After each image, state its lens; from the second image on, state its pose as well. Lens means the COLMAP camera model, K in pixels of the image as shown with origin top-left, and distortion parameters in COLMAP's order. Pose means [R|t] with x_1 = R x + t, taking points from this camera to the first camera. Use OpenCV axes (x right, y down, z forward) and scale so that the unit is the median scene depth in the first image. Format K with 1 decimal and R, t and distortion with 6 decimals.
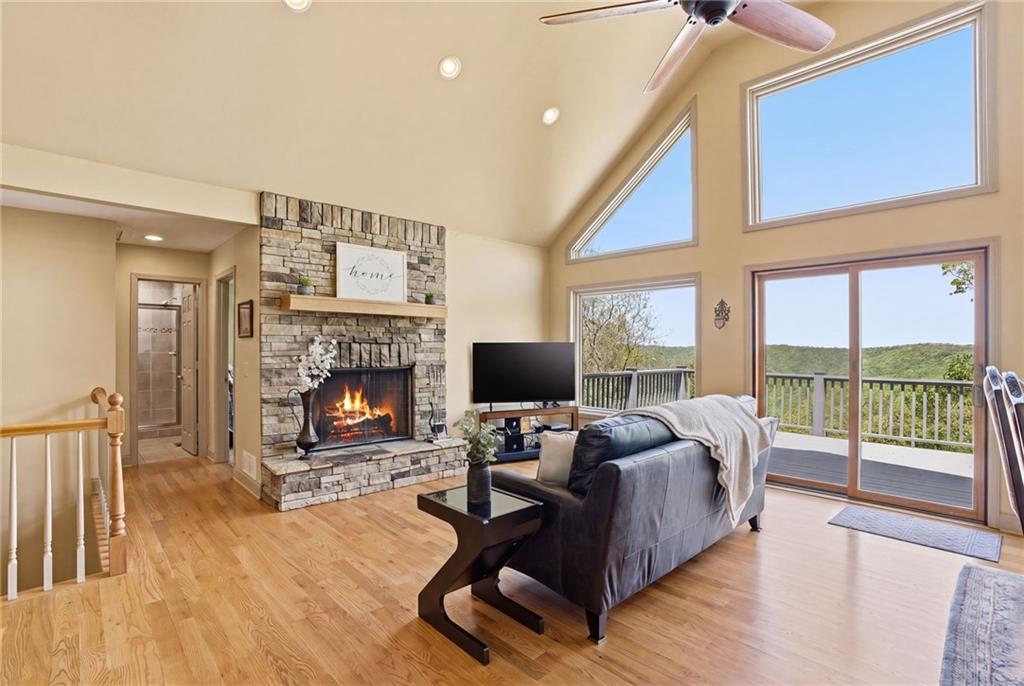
lens RADIAL K [[493.9, 0, 504.4], [0, 493.9, 342.8], [0, 0, 1]] dist [-0.000331, 0.000030]
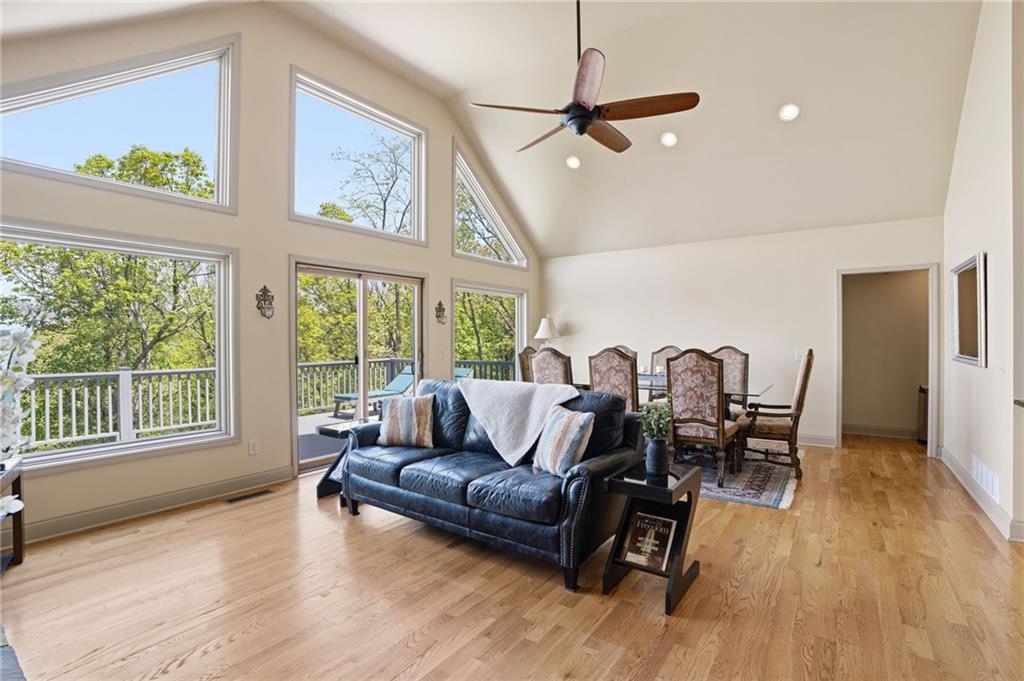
lens RADIAL K [[481.8, 0, 512.0], [0, 481.8, 340.5], [0, 0, 1]] dist [-0.001464, -0.000207]
pose [[-0.219464, -0.004633, 0.975610, -1.030446], [-0.001807, 0.999989, 0.004342, 0.016933], [-0.975619, -0.000810, -0.219470, 1.519012]]
